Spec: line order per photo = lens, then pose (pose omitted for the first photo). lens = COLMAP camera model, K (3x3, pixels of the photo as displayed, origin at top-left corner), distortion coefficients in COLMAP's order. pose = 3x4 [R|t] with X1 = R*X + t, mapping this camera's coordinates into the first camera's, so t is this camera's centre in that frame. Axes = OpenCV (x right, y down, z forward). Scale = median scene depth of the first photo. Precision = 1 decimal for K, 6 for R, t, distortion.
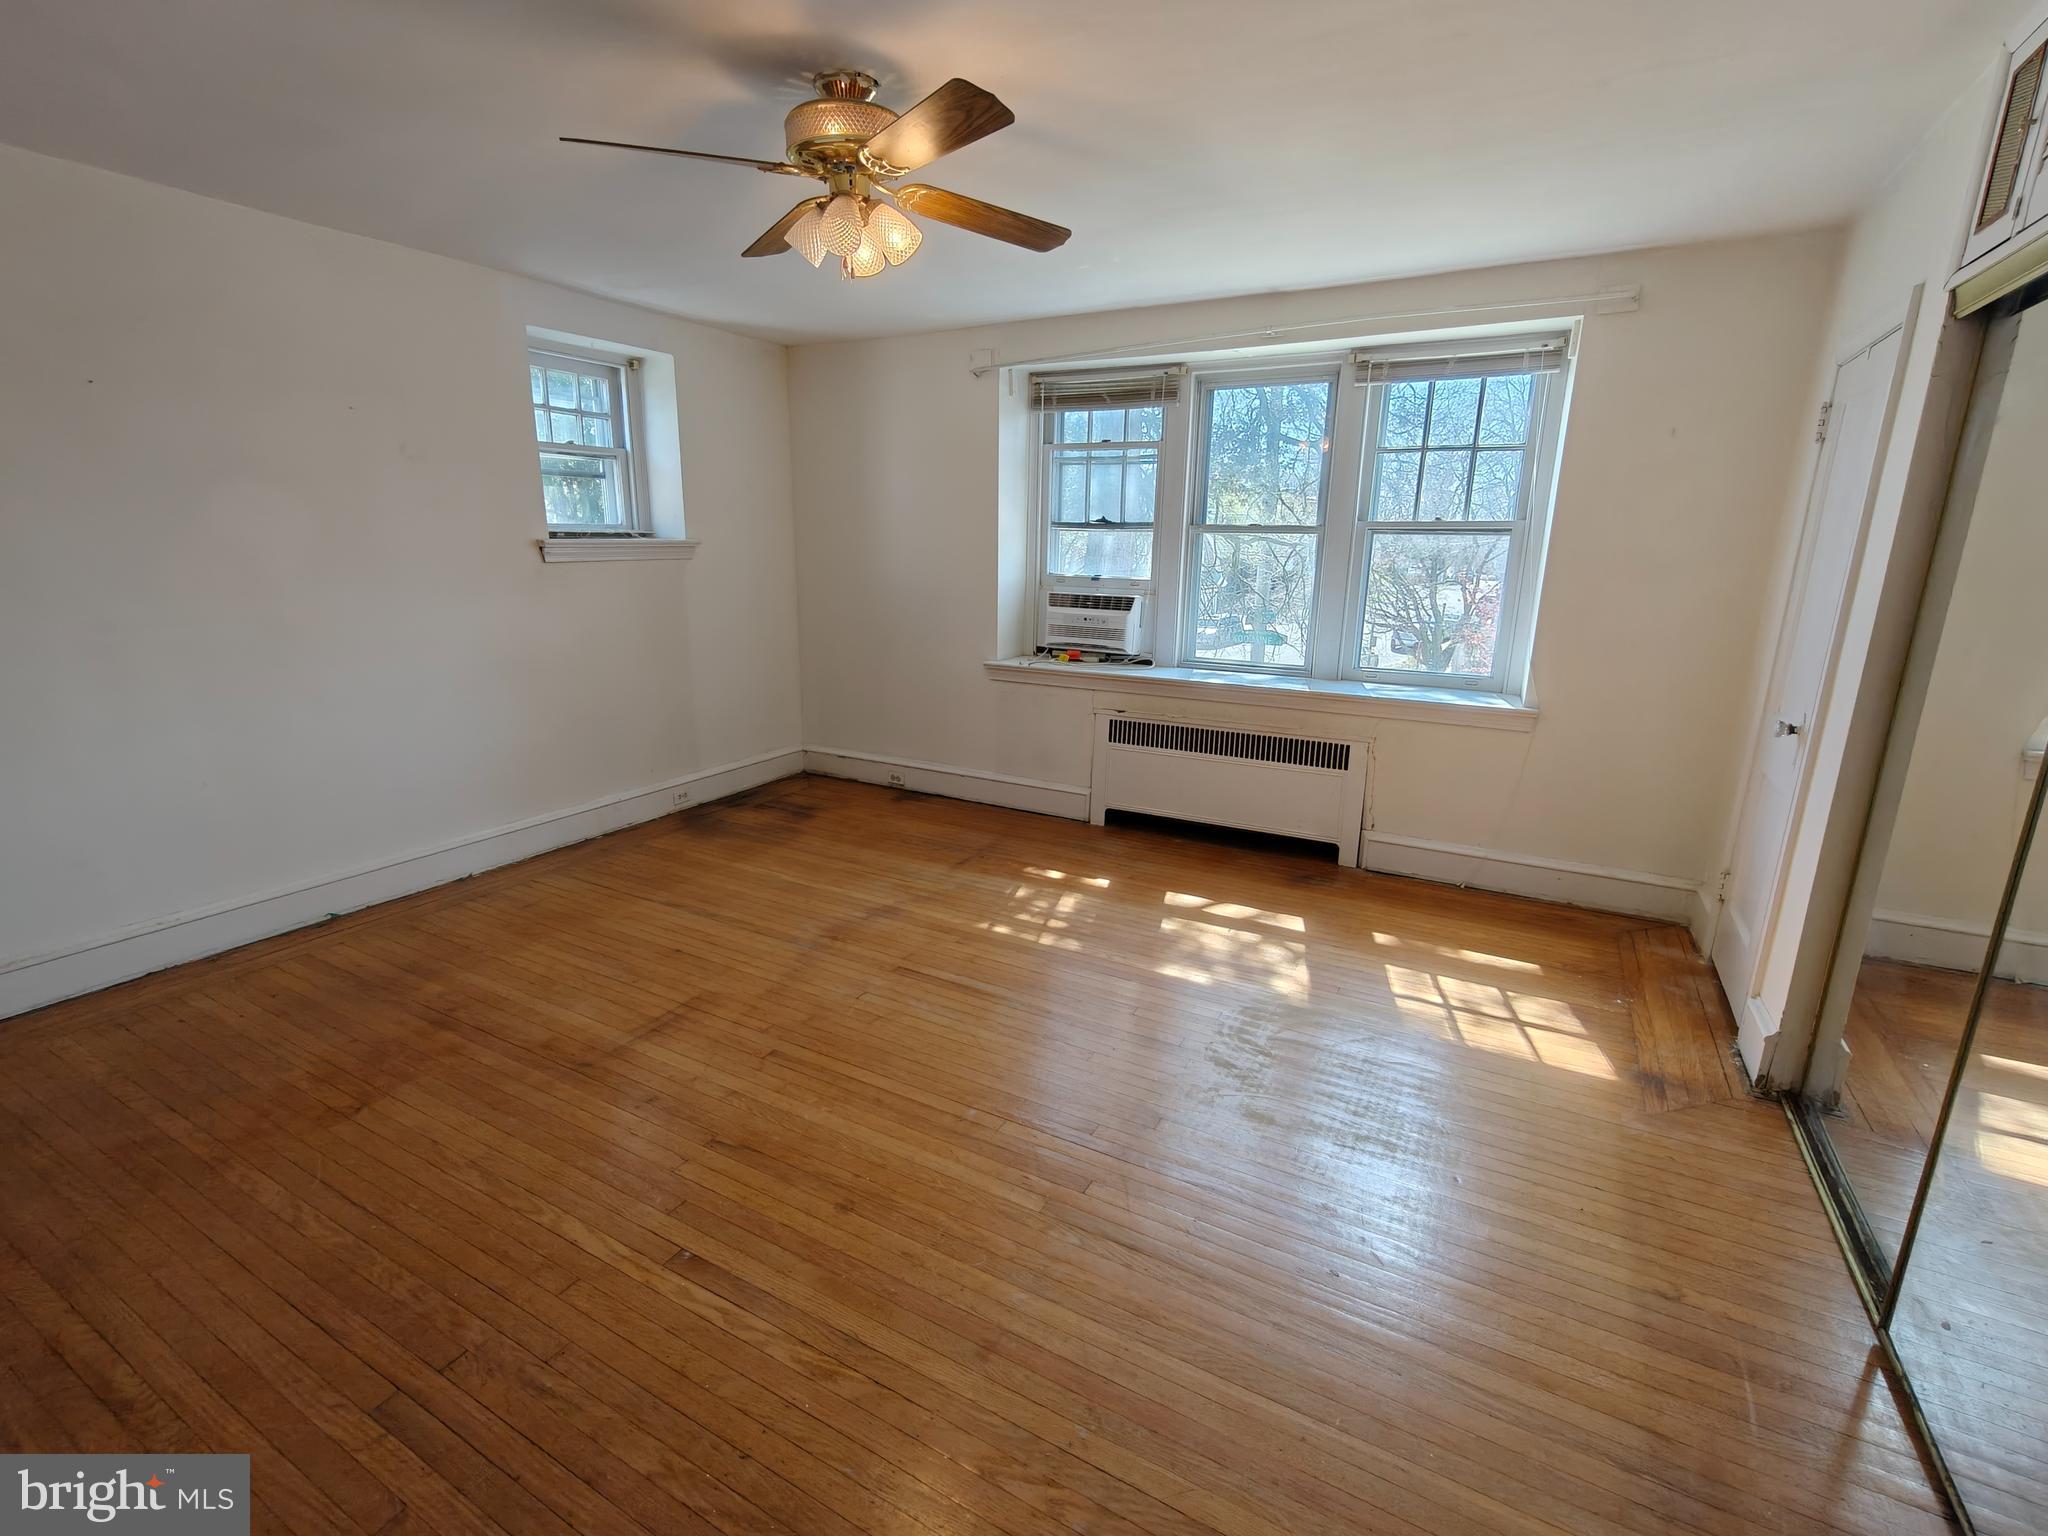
lens RADIAL K [[919.4, 0, 1019.8], [0, 919.4, 766.3], [0, 0, 1]] dist [0.007519, -0.002944]
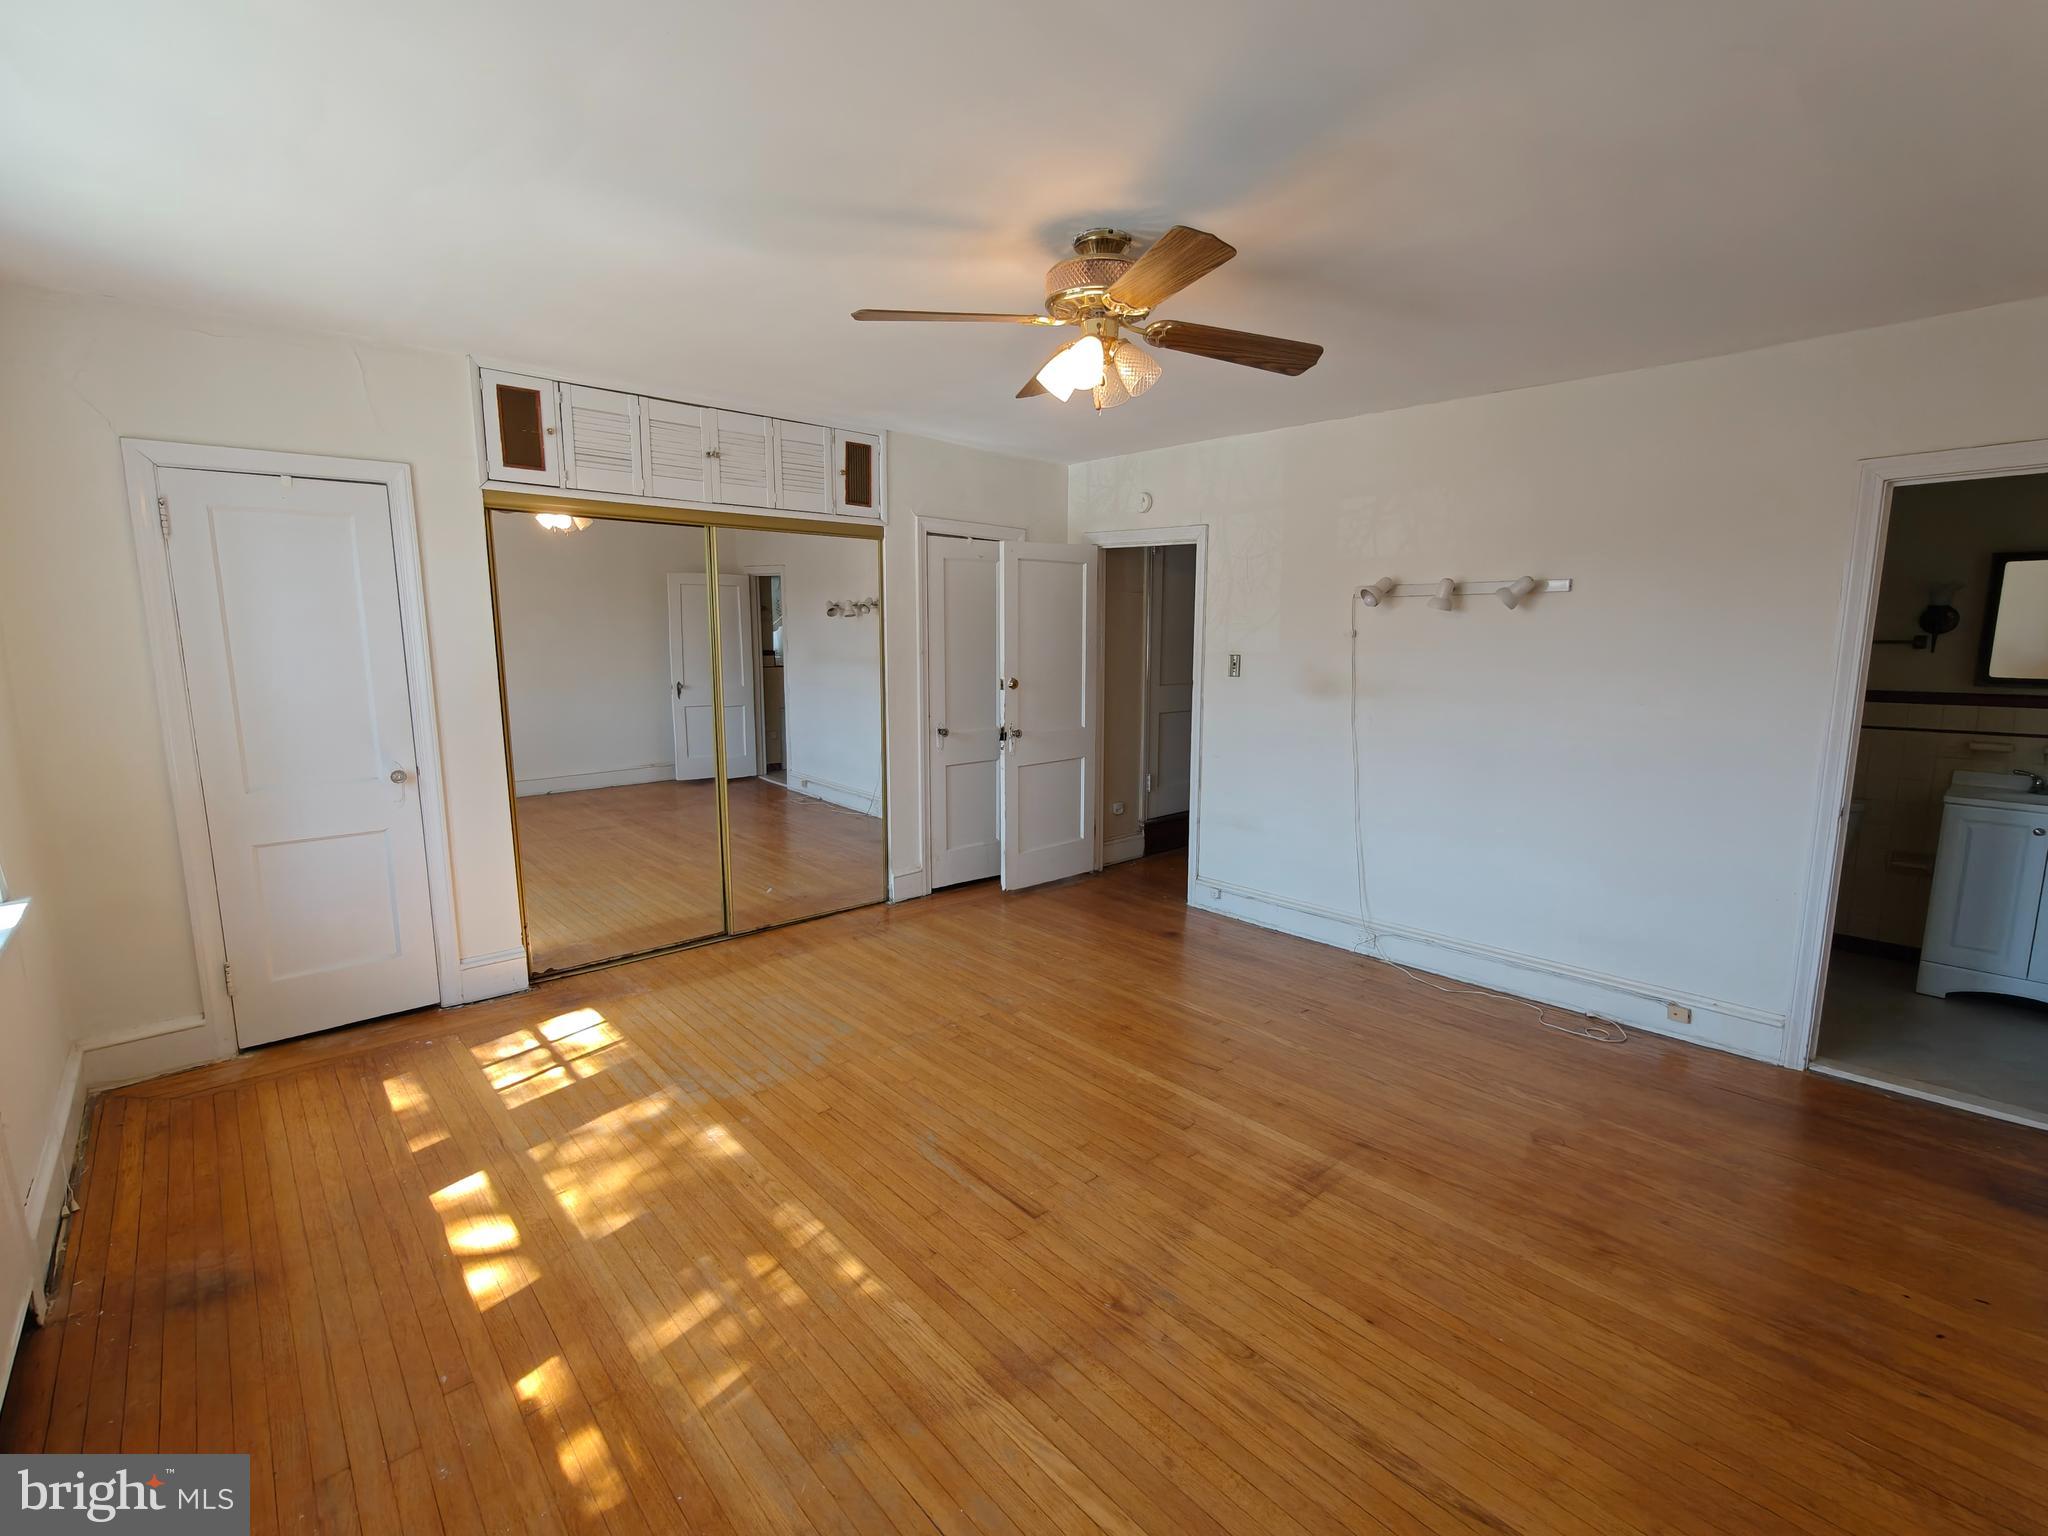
lens RADIAL K [[919.4, 0, 1019.8], [0, 919.4, 766.3], [0, 0, 1]] dist [0.007519, -0.002944]
pose [[-0.943478, -0.067408, 0.324507, -0.323059], [0.062884, 0.924907, 0.374956, -0.382709], [-0.325414, 0.374169, -0.868391, 1.456802]]
